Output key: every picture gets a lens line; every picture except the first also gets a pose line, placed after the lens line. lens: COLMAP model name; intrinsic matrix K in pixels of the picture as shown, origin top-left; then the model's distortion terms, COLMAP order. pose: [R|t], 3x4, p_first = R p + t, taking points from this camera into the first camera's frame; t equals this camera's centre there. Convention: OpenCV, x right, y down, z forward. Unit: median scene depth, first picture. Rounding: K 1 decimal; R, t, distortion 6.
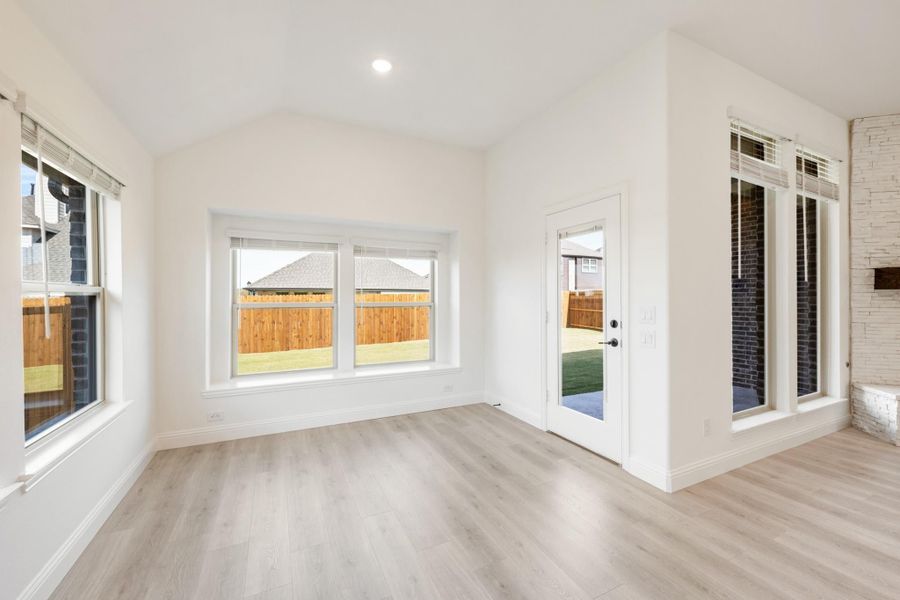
lens RADIAL K [[361.2, 0, 450.5], [0, 361.2, 295.9], [0, 0, 1]] dist [-0.002323, -0.000228]
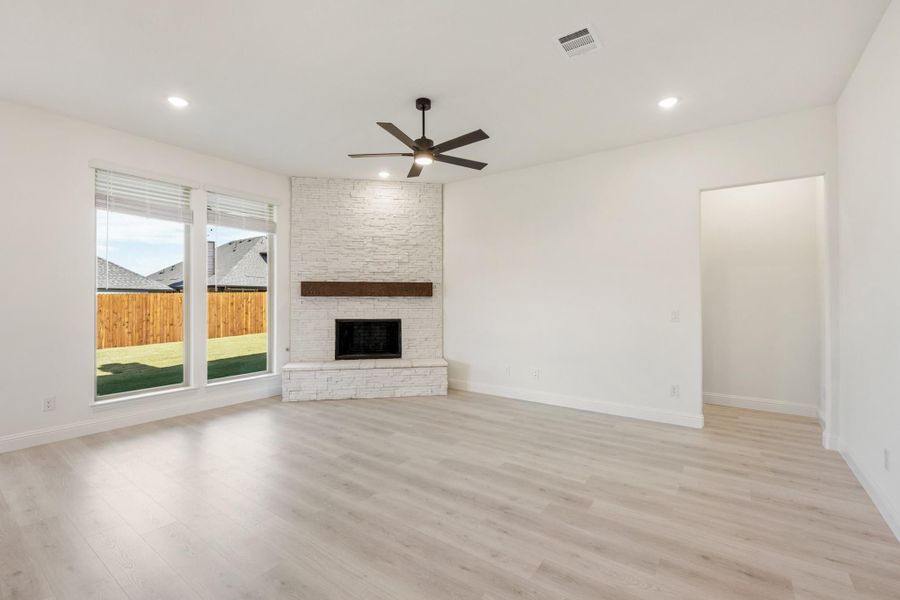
lens RADIAL K [[393.5, 0, 451.0], [0, 393.5, 297.5], [0, 0, 1]] dist [0.000300, 0.000135]
pose [[0.880563, -0.000554, 0.473928, 0.935997], [-0.001431, 0.999992, 0.003827, -0.020169], [-0.473926, -0.004049, 0.880555, -0.666414]]
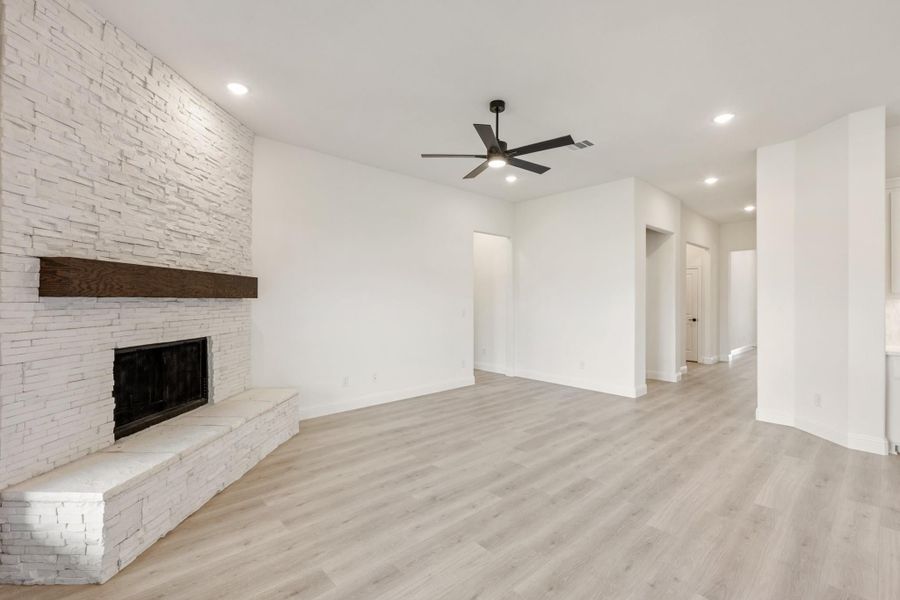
lens RADIAL K [[394.3, 0, 452.8], [0, 394.3, 297.5], [0, 0, 1]] dist [0.000186, 0.000268]
pose [[-0.273490, 0.007585, 0.961845, 0.446882], [0.000394, 0.999970, -0.007773, -0.011636], [-0.961875, -0.001747, -0.273485, 0.564483]]
